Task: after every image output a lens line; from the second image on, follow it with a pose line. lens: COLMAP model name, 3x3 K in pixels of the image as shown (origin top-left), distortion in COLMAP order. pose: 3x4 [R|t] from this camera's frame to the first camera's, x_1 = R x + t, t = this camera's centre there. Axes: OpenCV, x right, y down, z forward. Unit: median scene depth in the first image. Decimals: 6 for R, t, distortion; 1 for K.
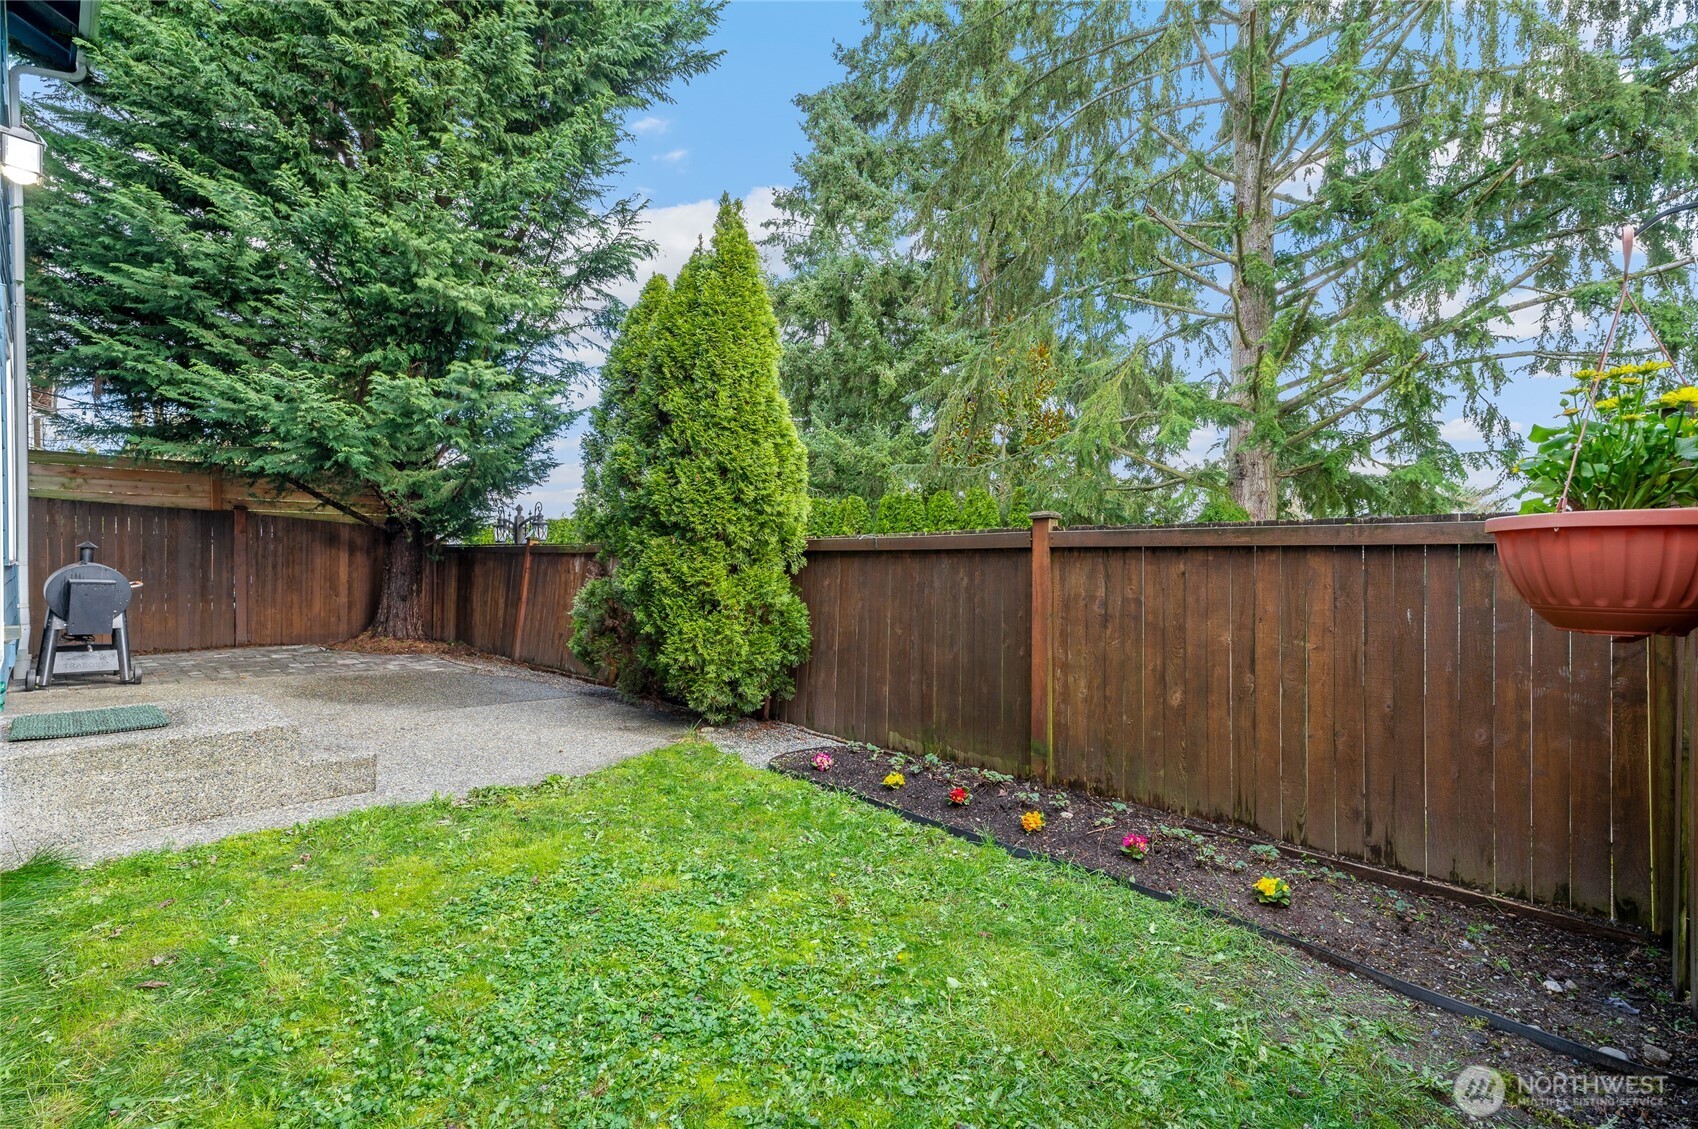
lens RADIAL K [[776.3, 0, 846.6], [0, 776.3, 562.3], [0, 0, 1]] dist [0.004562, 0.000542]
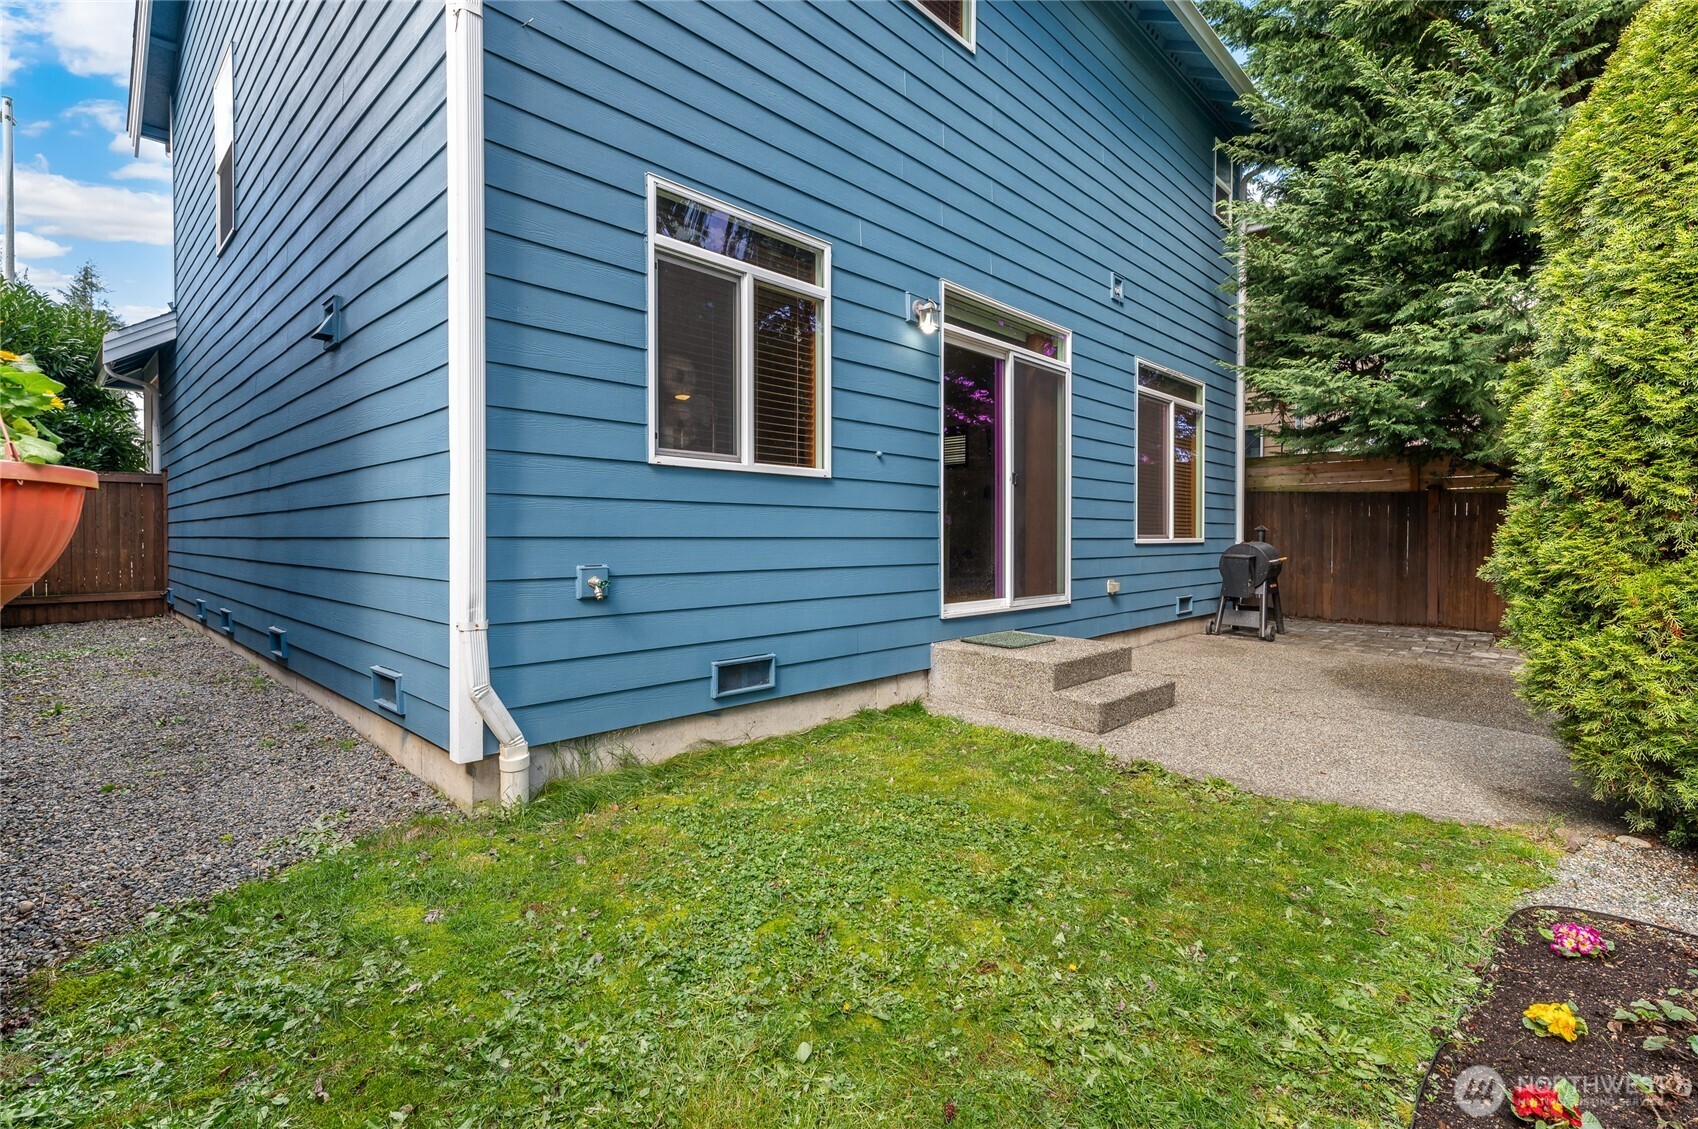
lens RADIAL K [[776.3, 0, 846.6], [0, 776.3, 556.0], [0, 0, 1]] dist [0.004562, 0.000542]
pose [[-0.066695, 0.015257, -0.997657, 0.351669], [-0.000069, 0.999883, 0.015296, 0.003342], [0.997773, 0.001089, -0.066686, 0.418590]]
